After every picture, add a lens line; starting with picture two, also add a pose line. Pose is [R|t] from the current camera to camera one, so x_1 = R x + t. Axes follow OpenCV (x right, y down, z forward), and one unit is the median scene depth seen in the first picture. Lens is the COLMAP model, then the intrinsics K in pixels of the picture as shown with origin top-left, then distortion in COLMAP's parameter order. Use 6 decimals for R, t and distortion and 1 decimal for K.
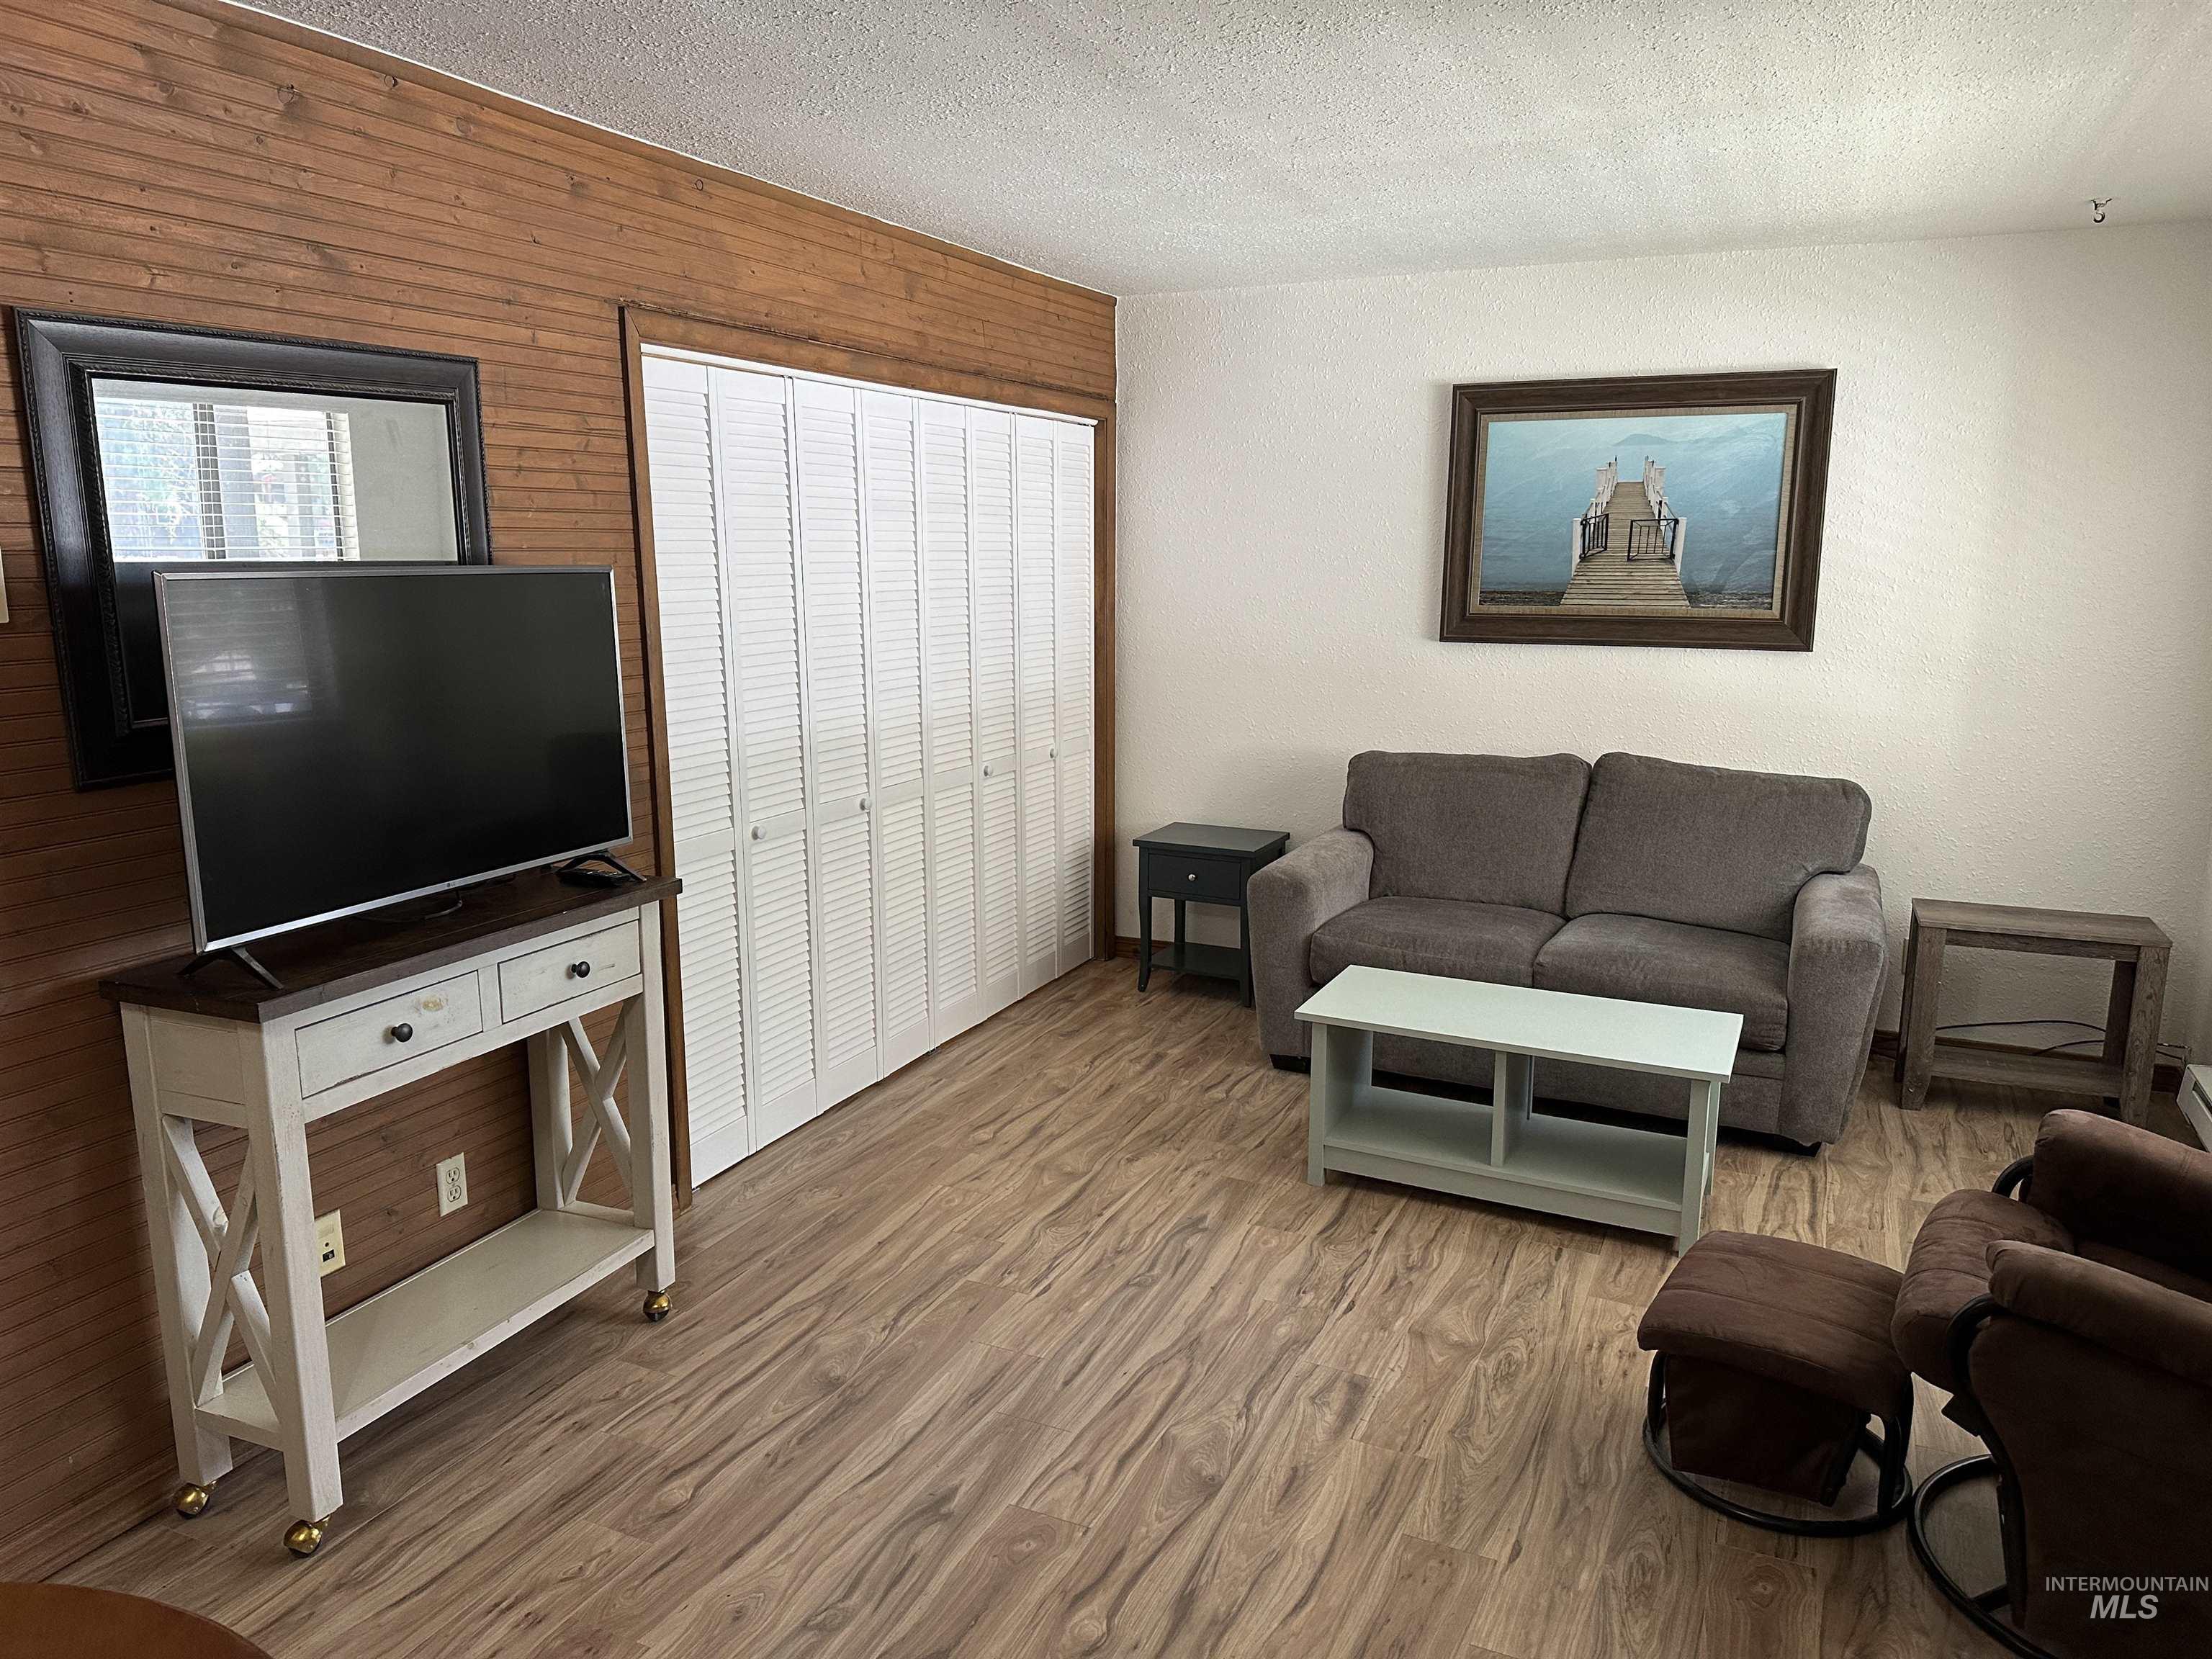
lens RADIAL K [[1519.4, 0, 1106.0], [0, 1519.4, 829.5], [0, 0, 1]] dist [0.111737, -0.165607]
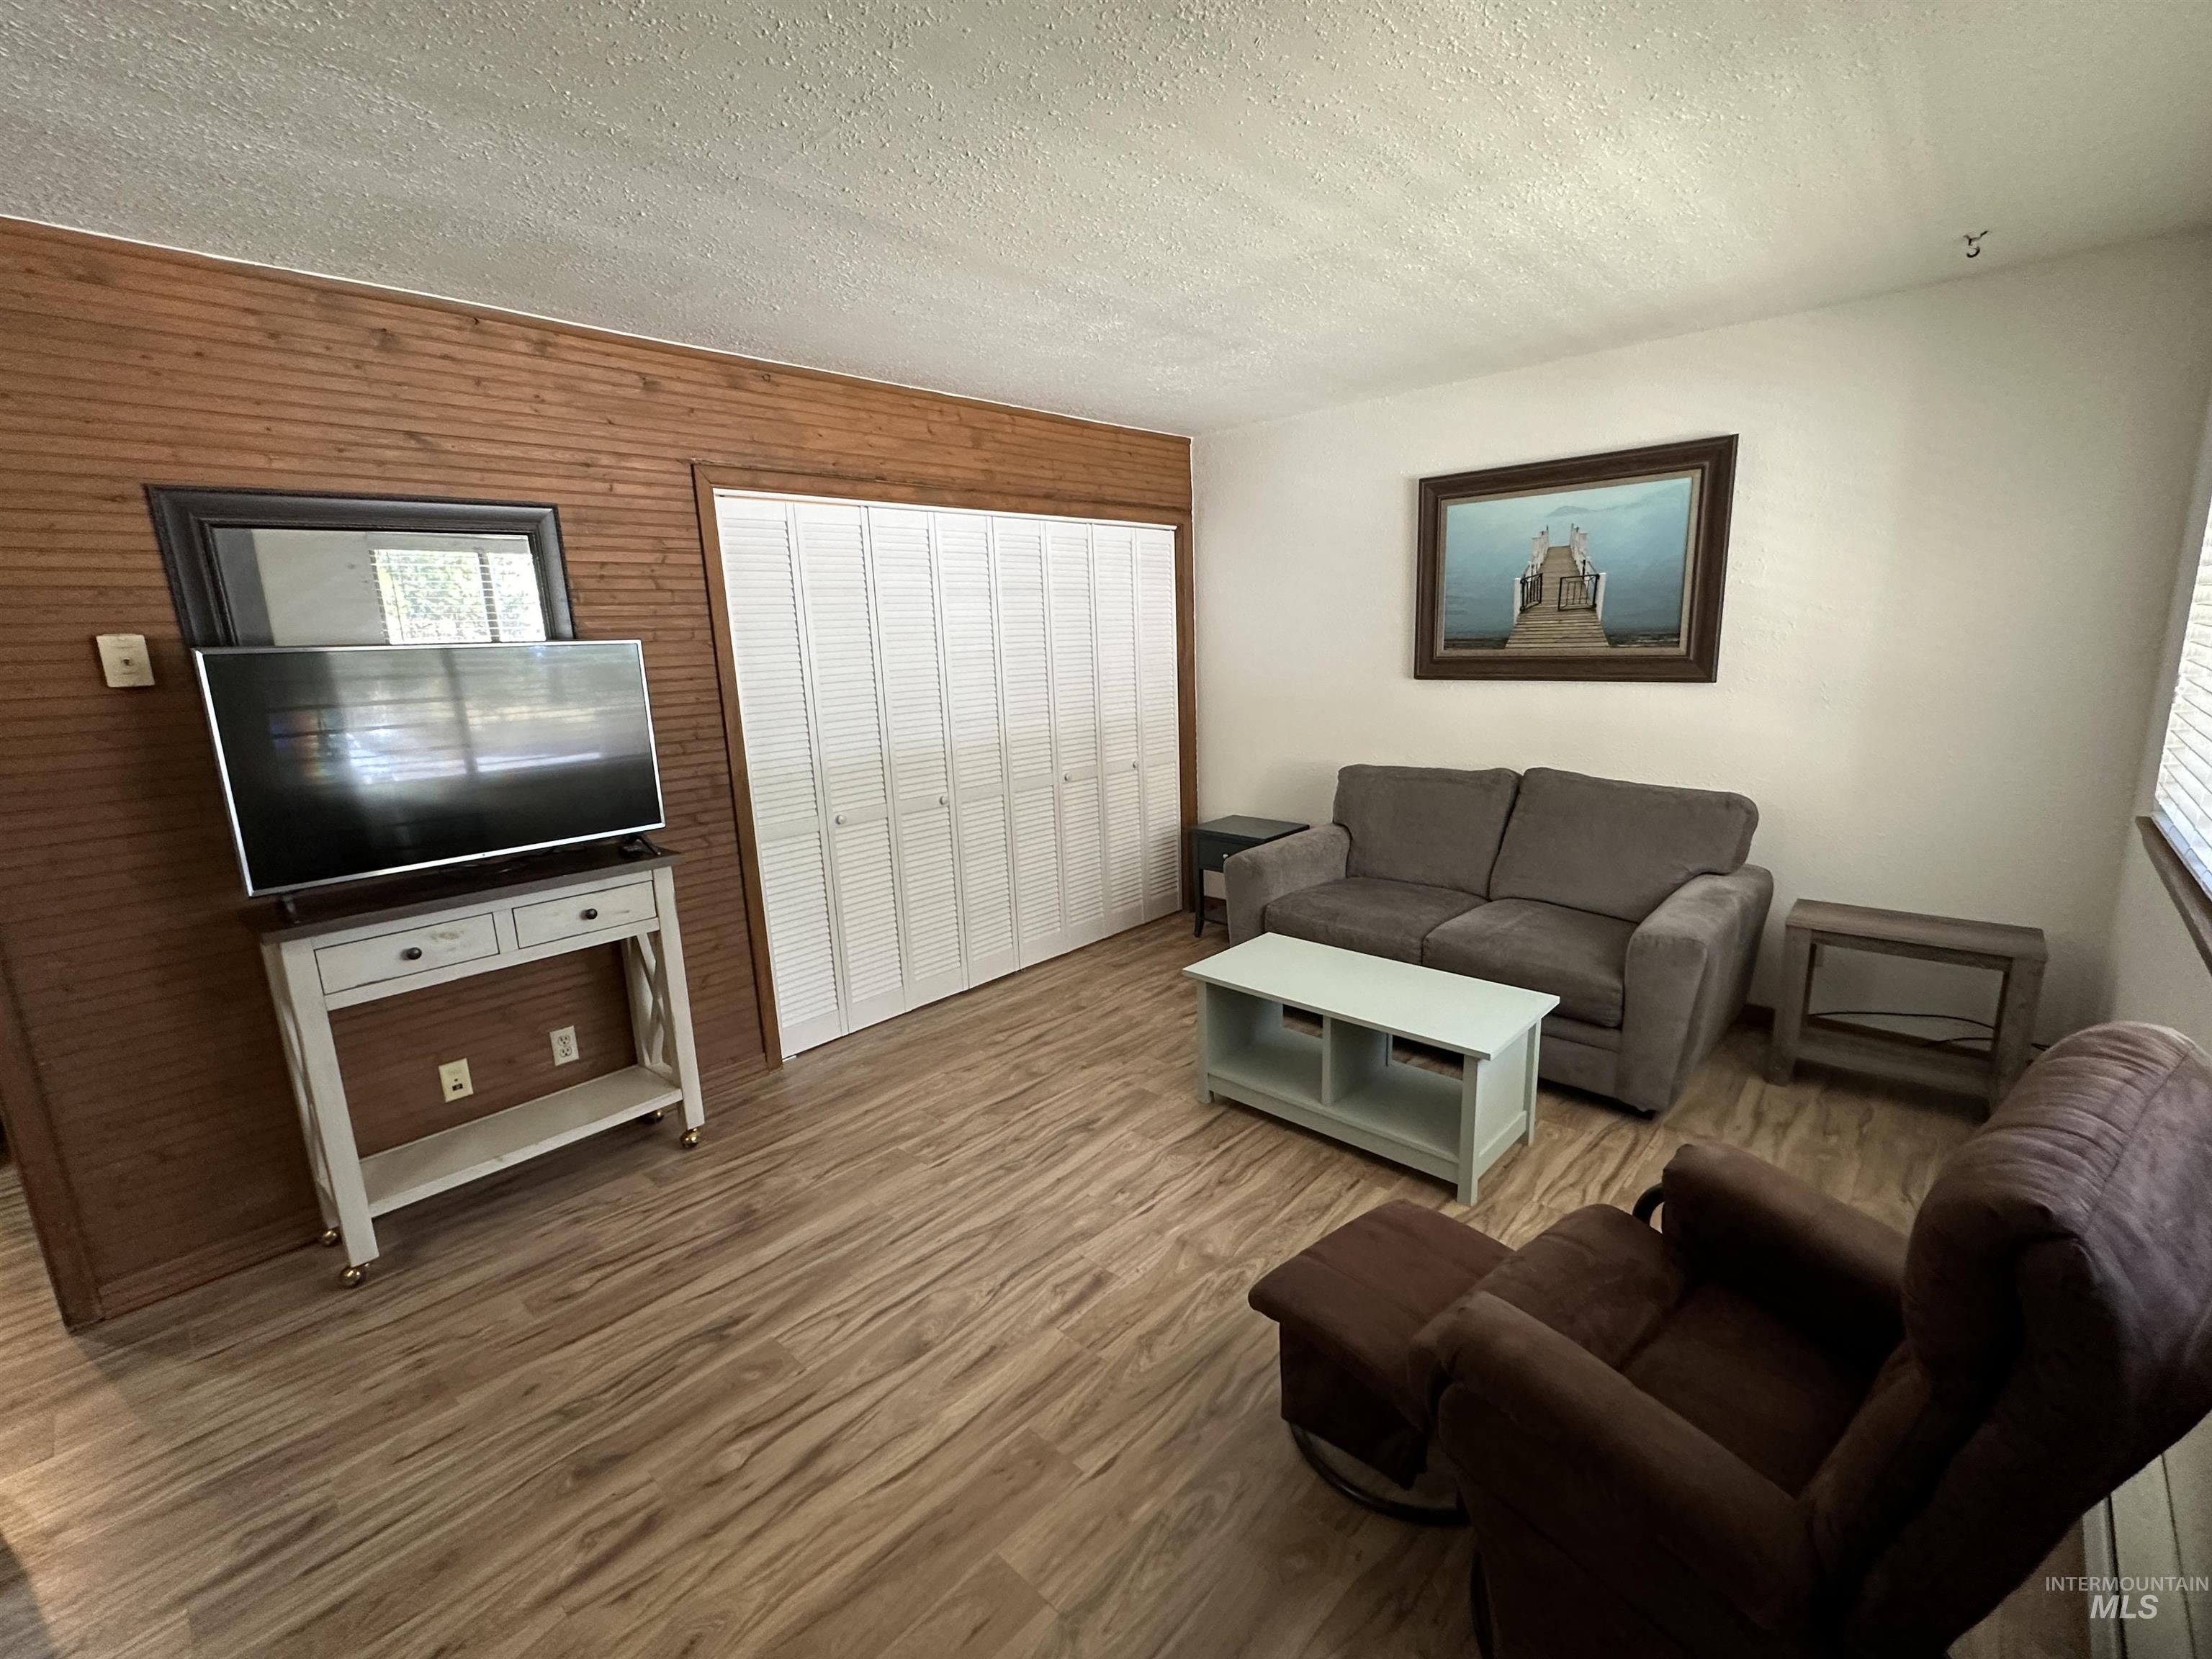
lens RADIAL K [[952.2, 0, 1106.0], [0, 952.2, 829.5], [0, 0, 1]] dist [-0.001291, 0.000003]
pose [[0.950182, 0.026376, -0.310576, 0.296884], [-0.019569, 0.999496, 0.025013, -0.016141], [0.311079, -0.017690, 0.950219, 0.209546]]
